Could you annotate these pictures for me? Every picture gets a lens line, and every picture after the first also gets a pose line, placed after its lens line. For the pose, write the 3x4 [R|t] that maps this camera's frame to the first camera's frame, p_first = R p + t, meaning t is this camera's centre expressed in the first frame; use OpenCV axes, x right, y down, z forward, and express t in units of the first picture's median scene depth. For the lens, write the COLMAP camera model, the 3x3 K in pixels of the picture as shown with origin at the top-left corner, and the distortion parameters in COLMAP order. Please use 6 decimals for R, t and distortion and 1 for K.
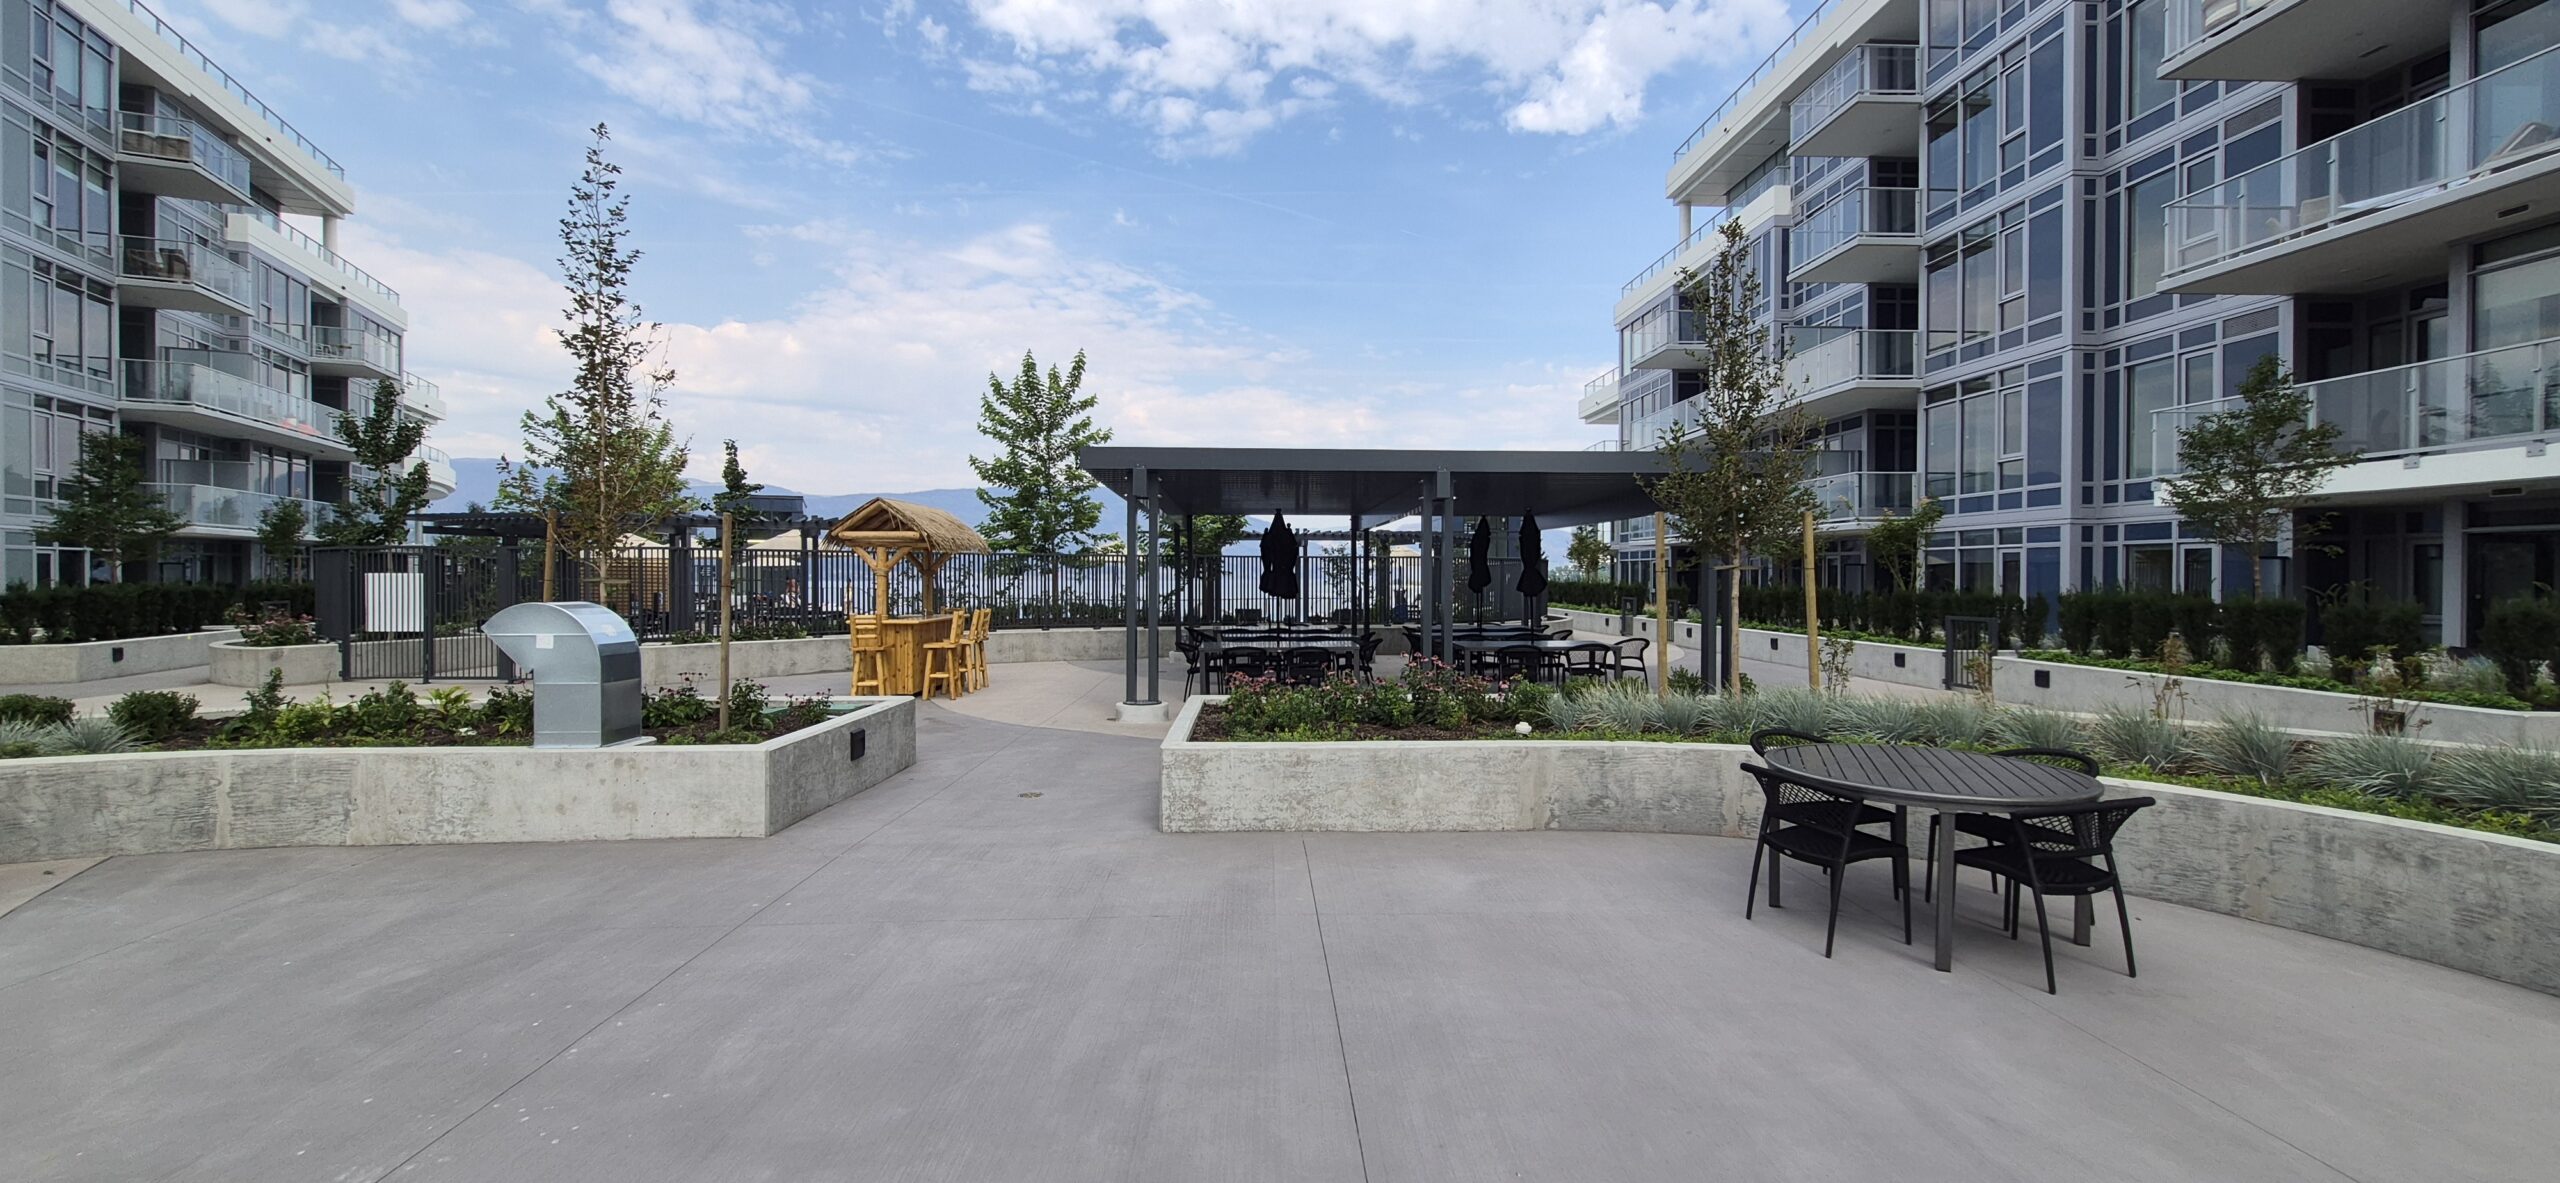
lens RADIAL K [[1033.2, 0, 1280.0], [0, 1033.2, 591.5], [0, 0, 1]] dist [-0.000668, -0.000061]
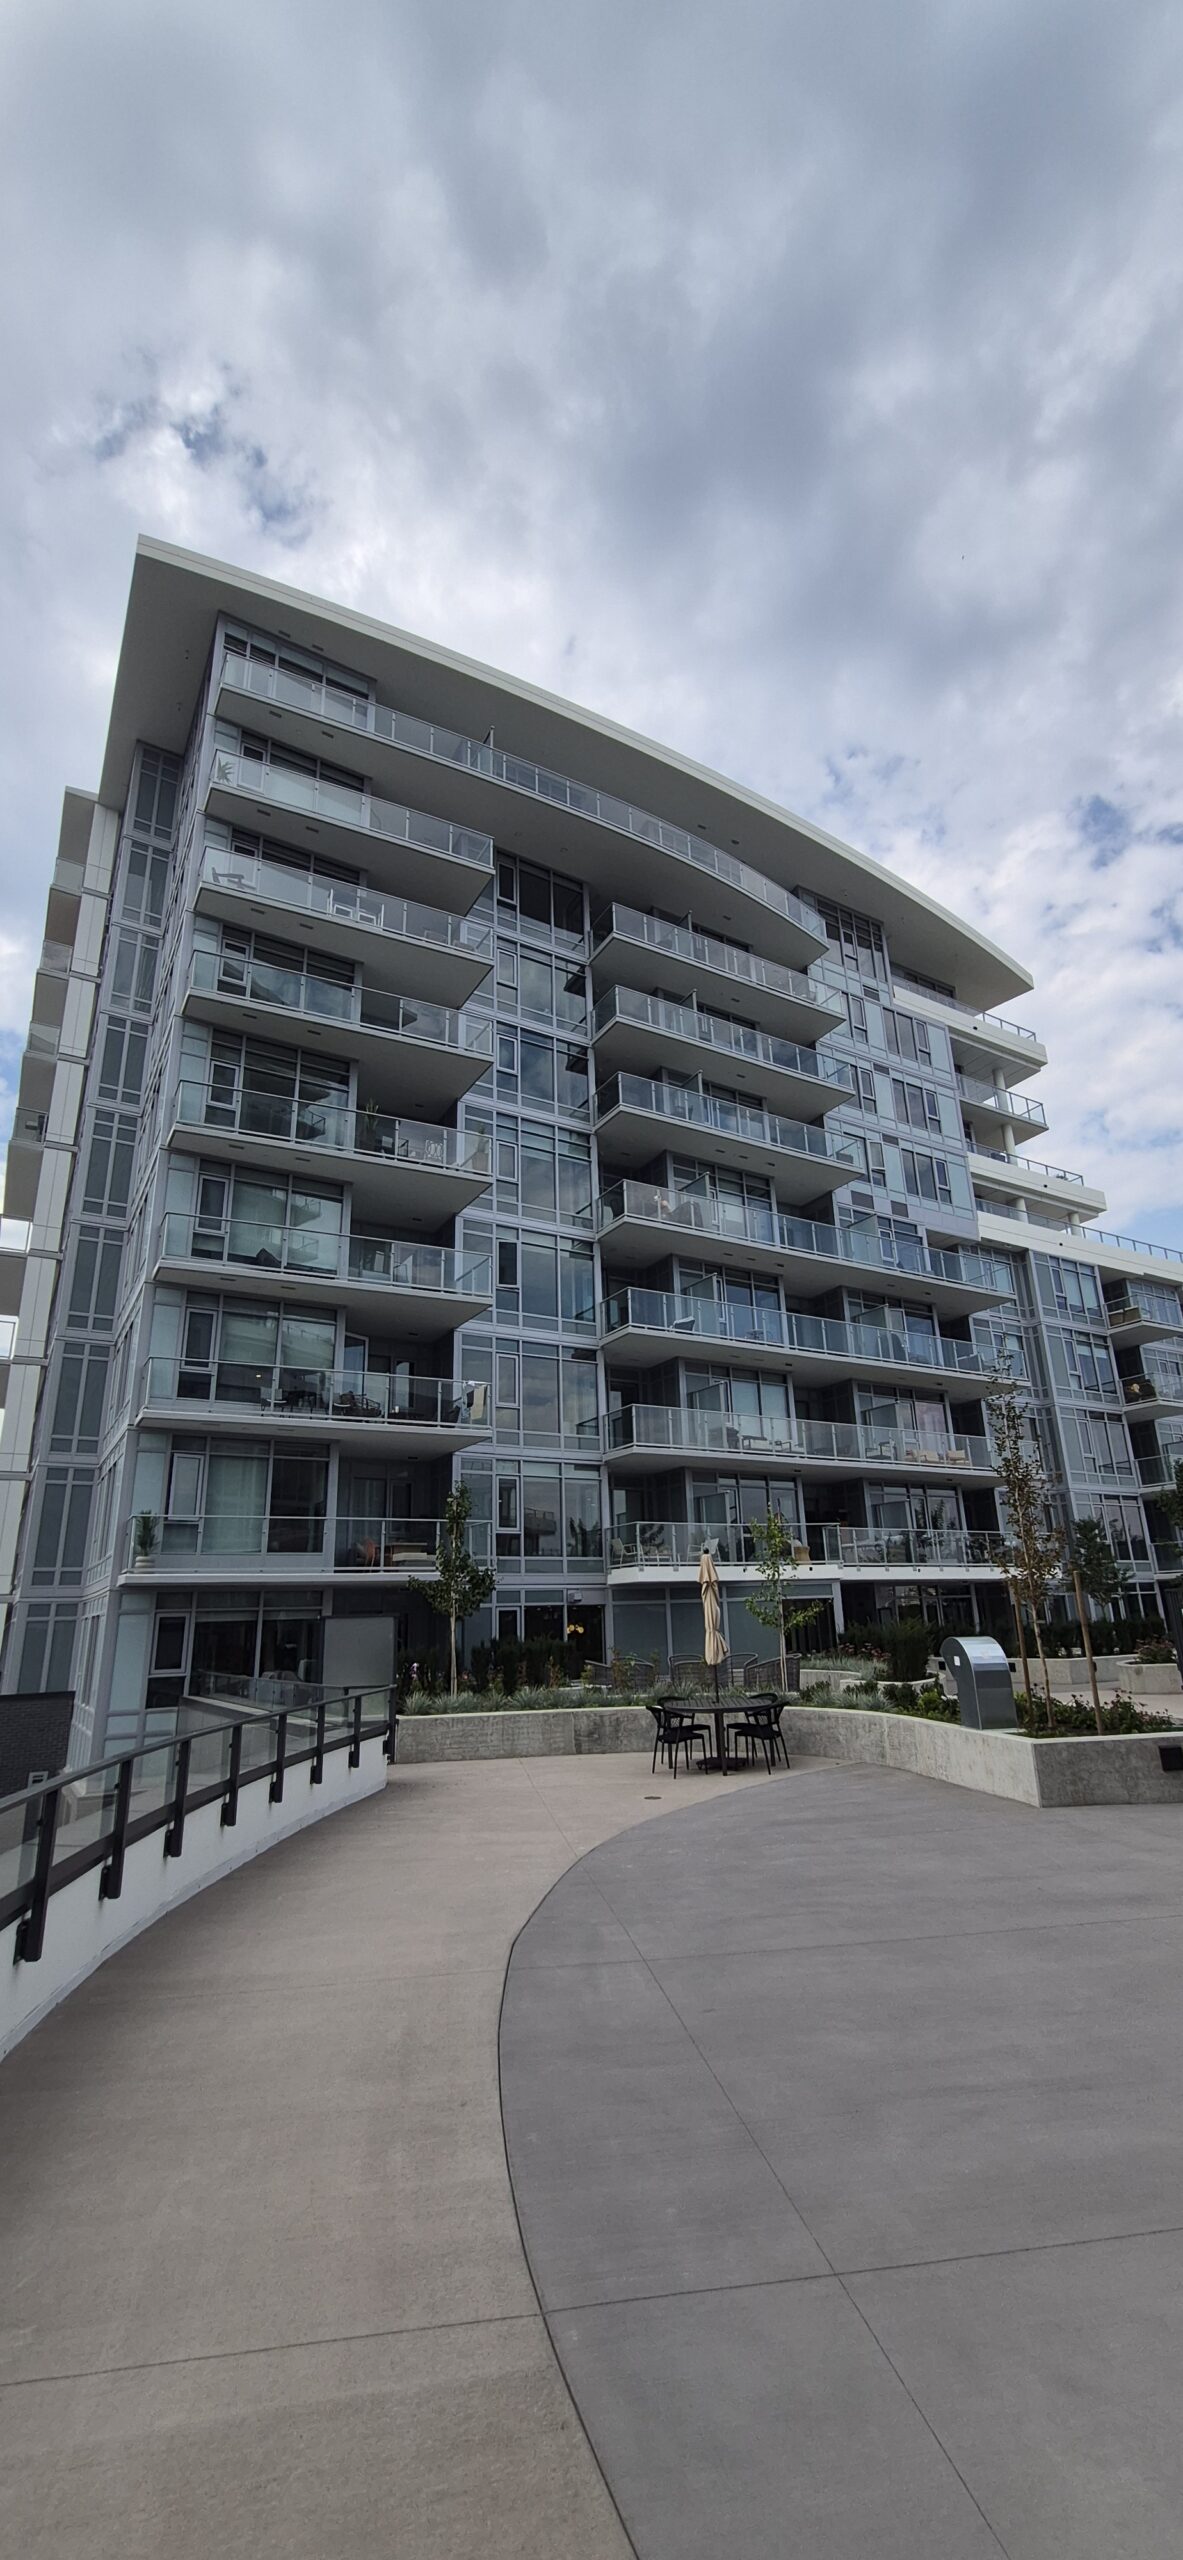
lens RADIAL K [[1033.2, 0, 591.5], [0, 1033.2, 1280.0], [0, 0, 1]] dist [-0.000668, -0.000061]
pose [[0.099770, -0.319557, -0.942300, 1.035364], [0.009402, 0.947286, -0.320252, -0.003152], [0.994966, 0.023092, 0.097515, 0.221075]]
